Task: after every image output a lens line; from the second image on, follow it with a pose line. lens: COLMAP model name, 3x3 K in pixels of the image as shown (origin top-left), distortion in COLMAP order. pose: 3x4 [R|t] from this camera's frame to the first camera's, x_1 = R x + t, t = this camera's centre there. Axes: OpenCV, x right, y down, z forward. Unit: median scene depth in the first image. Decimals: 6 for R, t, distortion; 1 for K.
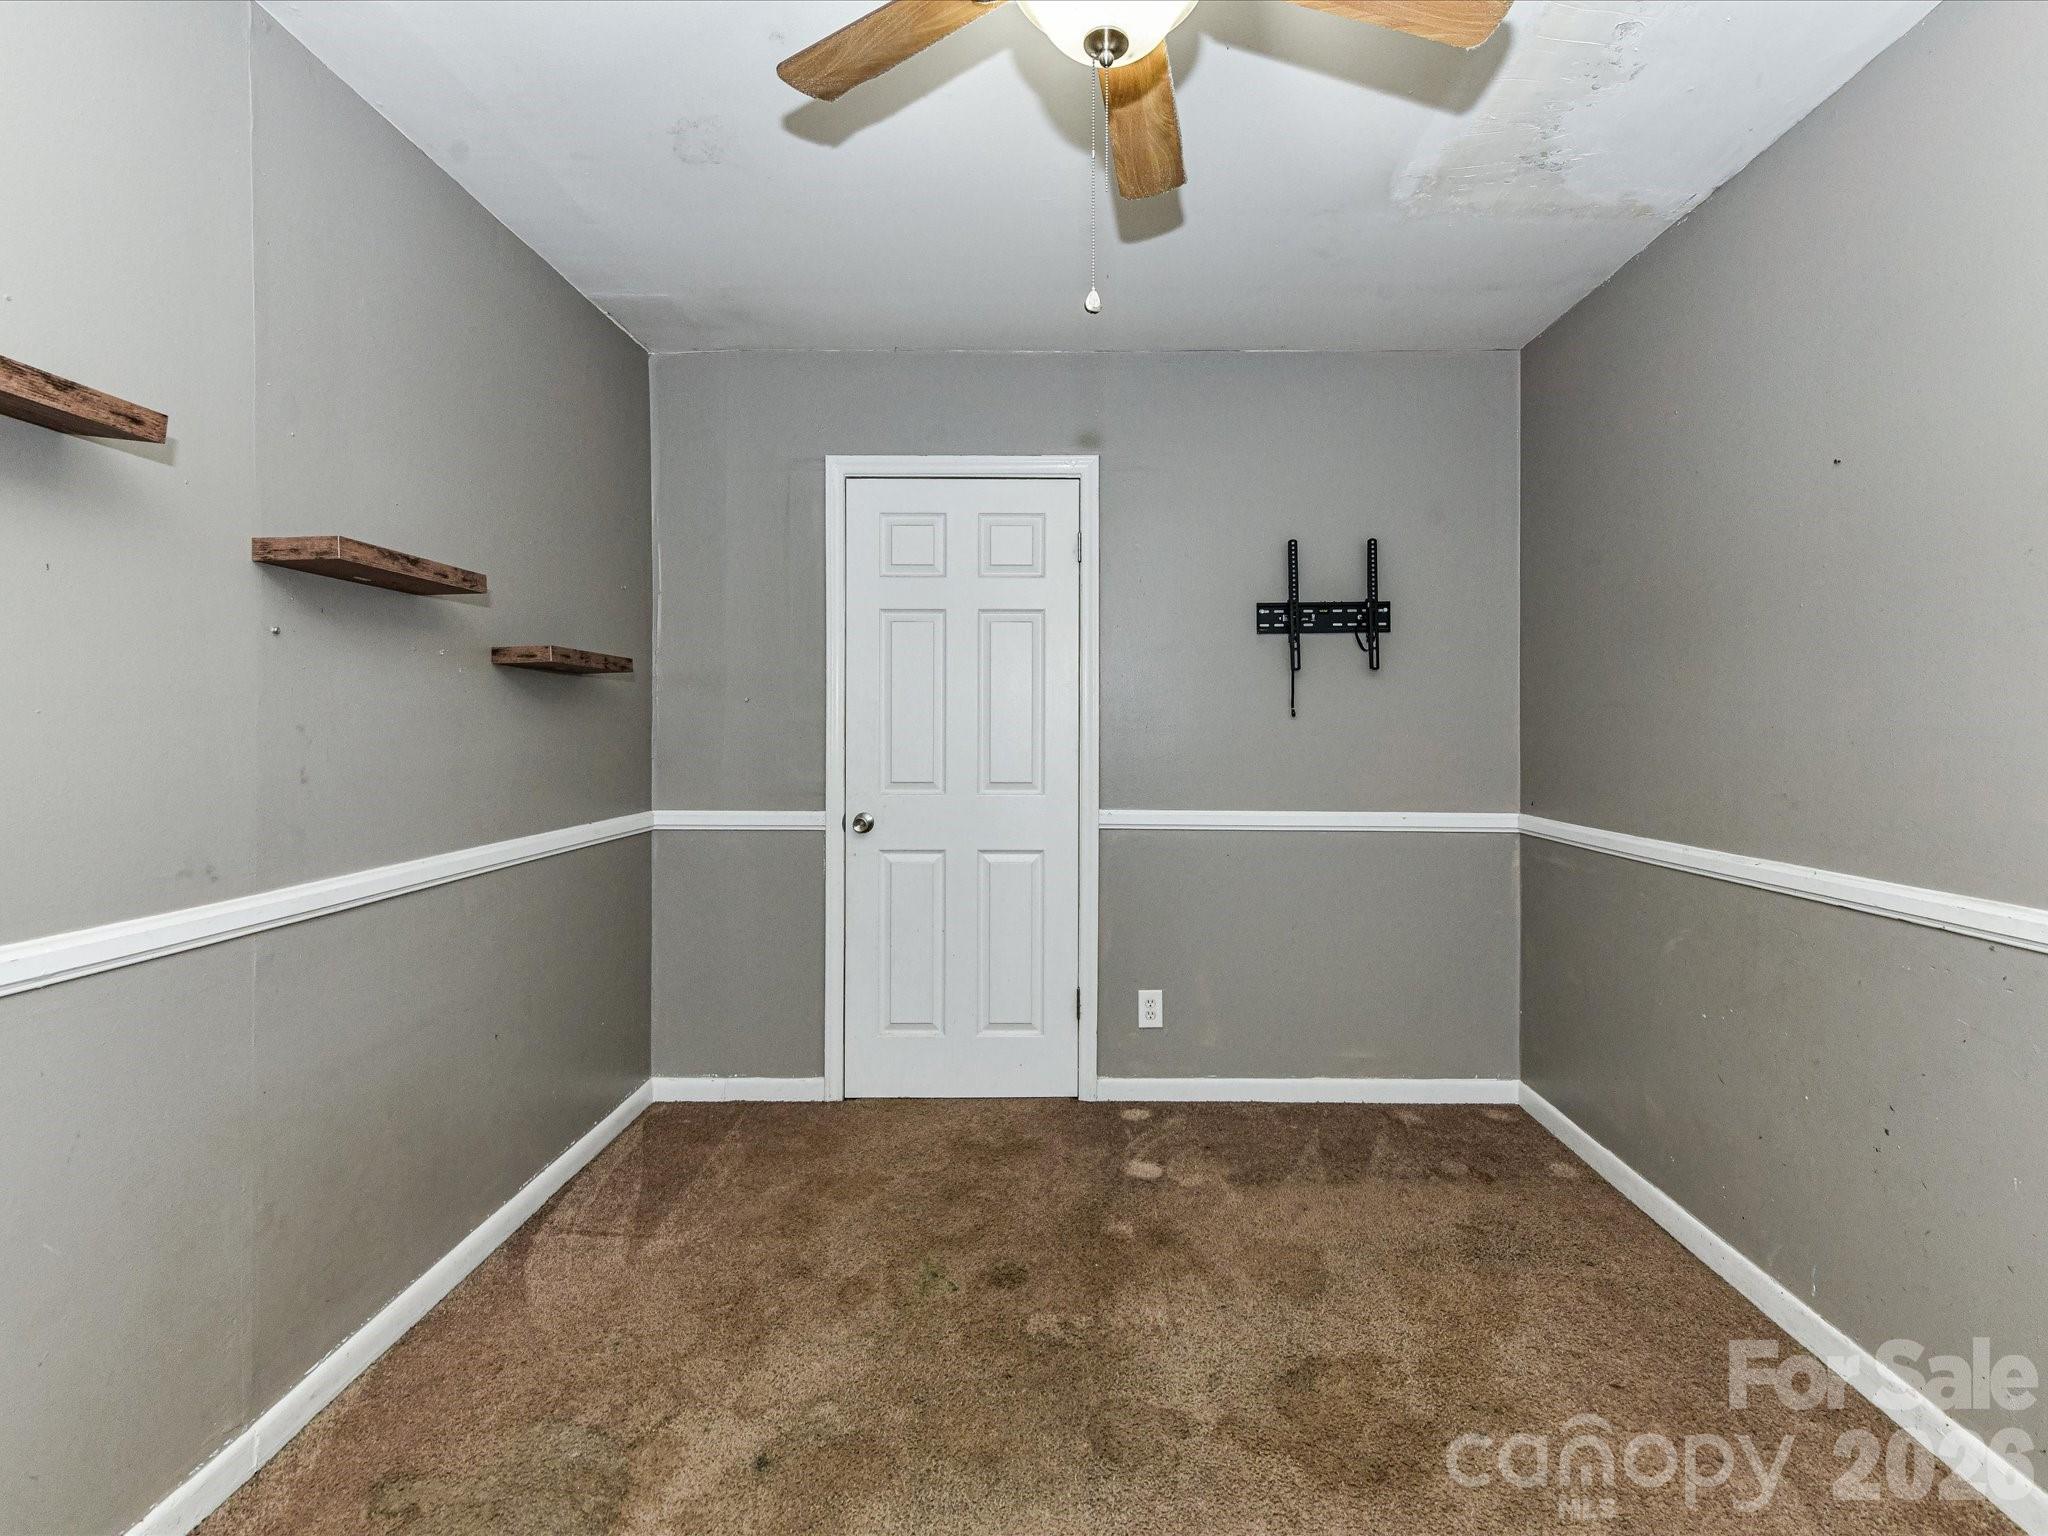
lens RADIAL K [[937.6, 0, 1030.4], [0, 937.6, 721.8], [0, 0, 1]] dist [0.019148, -0.011750]
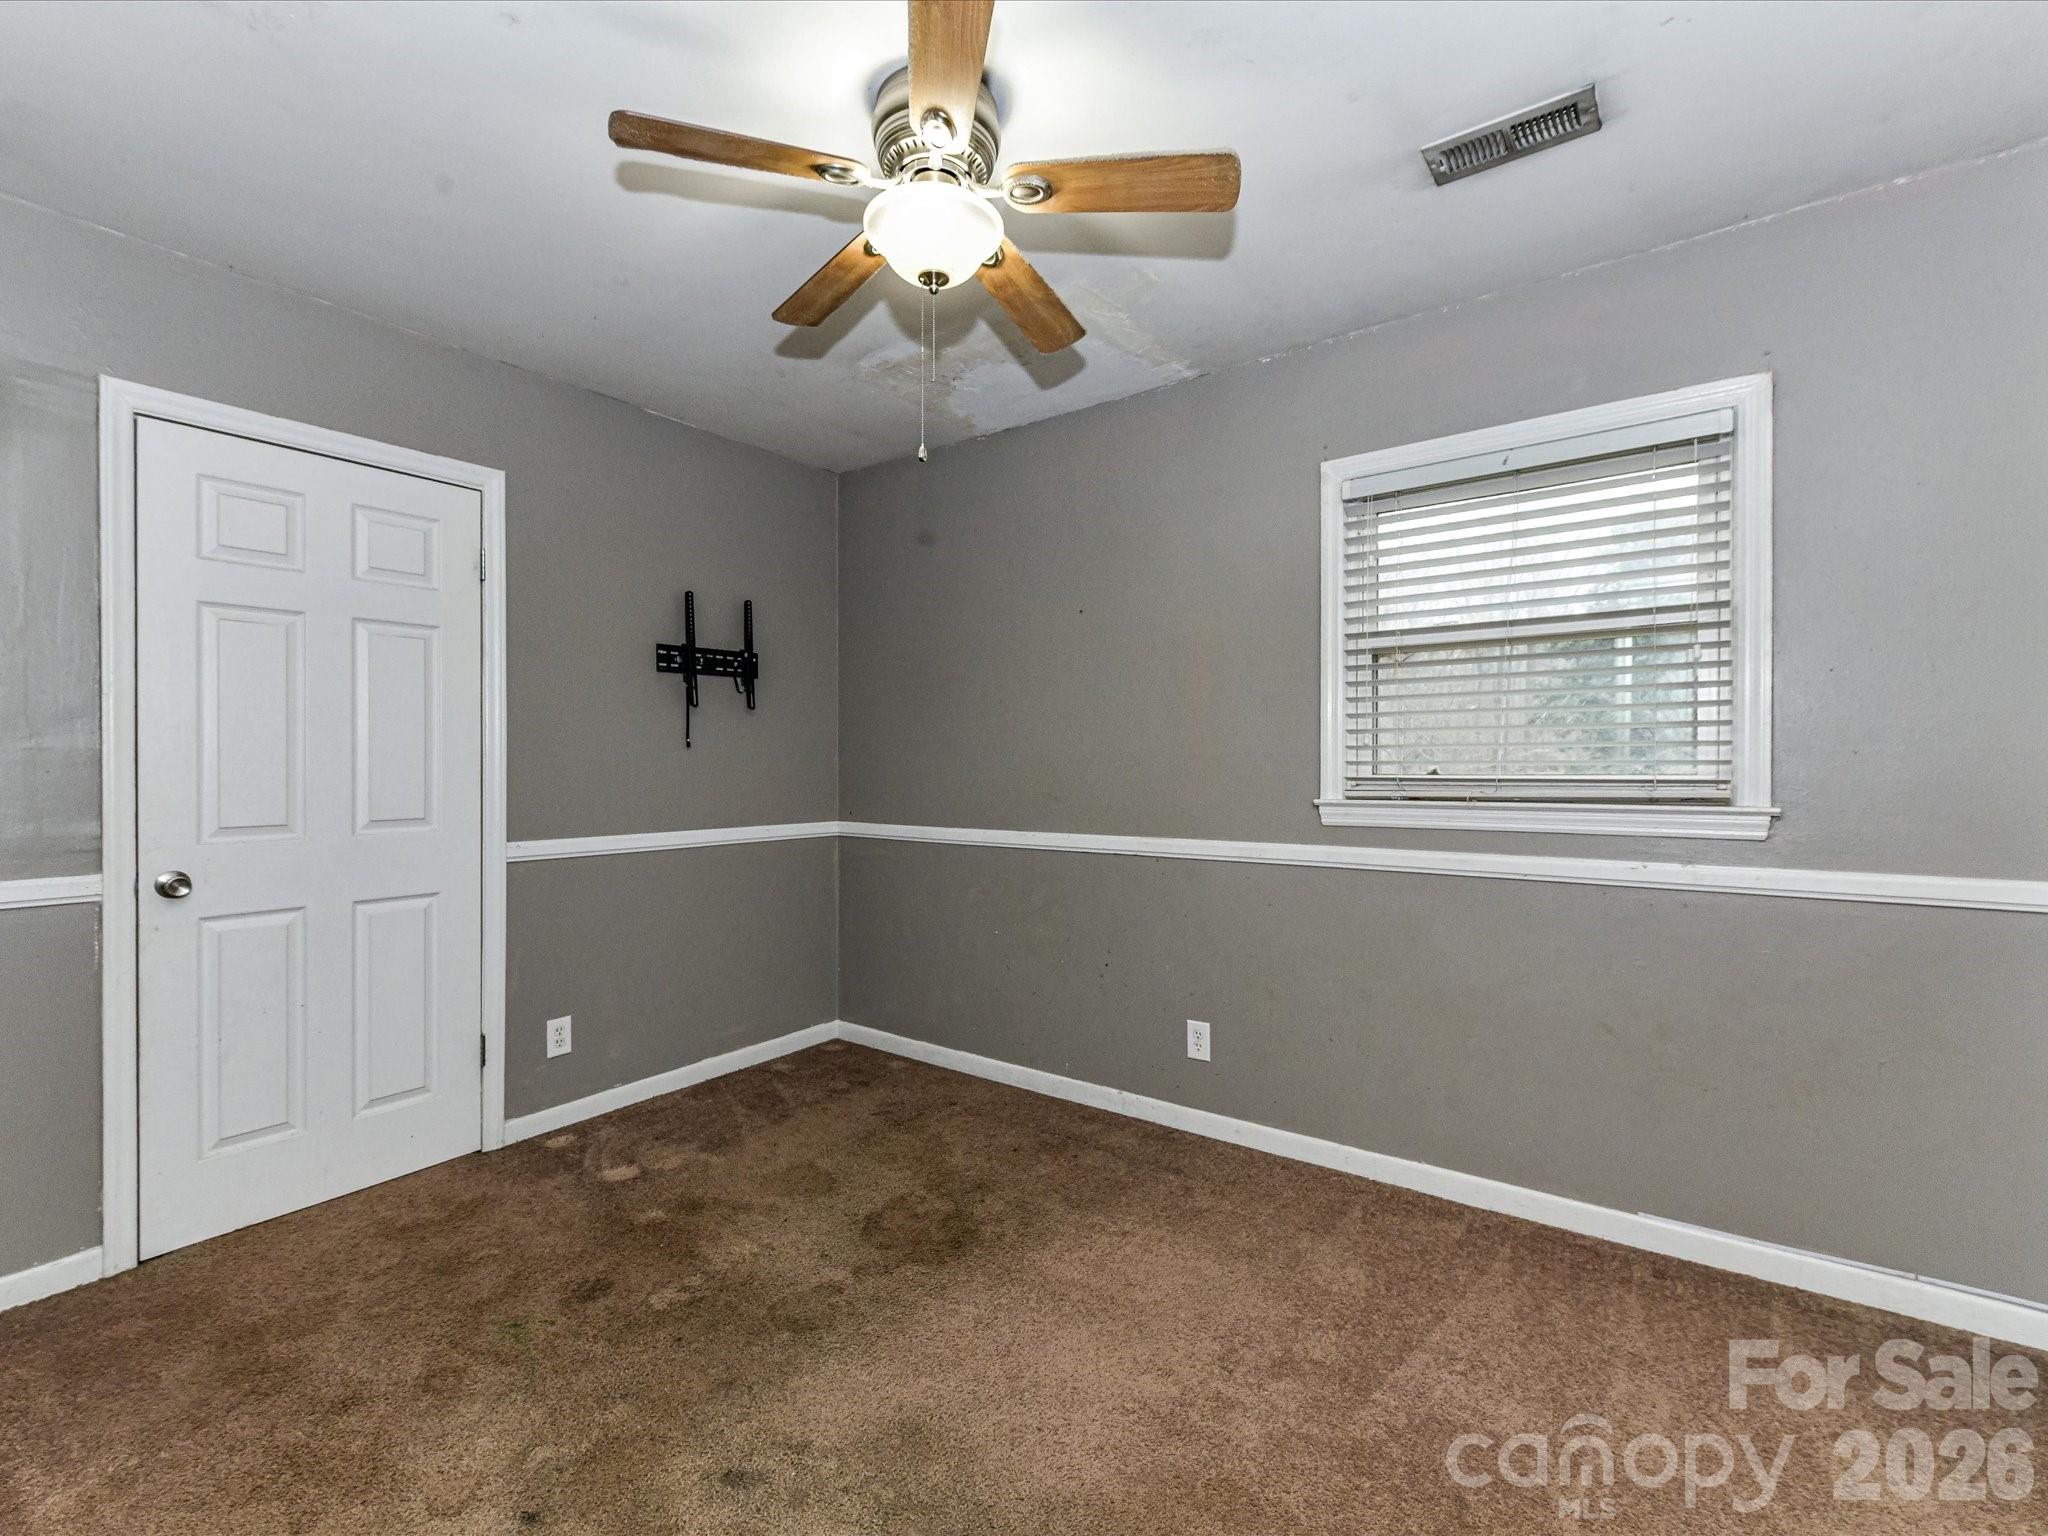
lens RADIAL K [[912.1, 0, 1024.1], [0, 912.1, 761.8], [0, 0, 1]] dist [0.003031, -0.000071]
pose [[0.588639, -0.004662, 0.808382, -0.372565], [-0.001242, 0.999977, 0.006671, 0.004039], [-0.808395, -0.004931, 0.588620, 0.024489]]
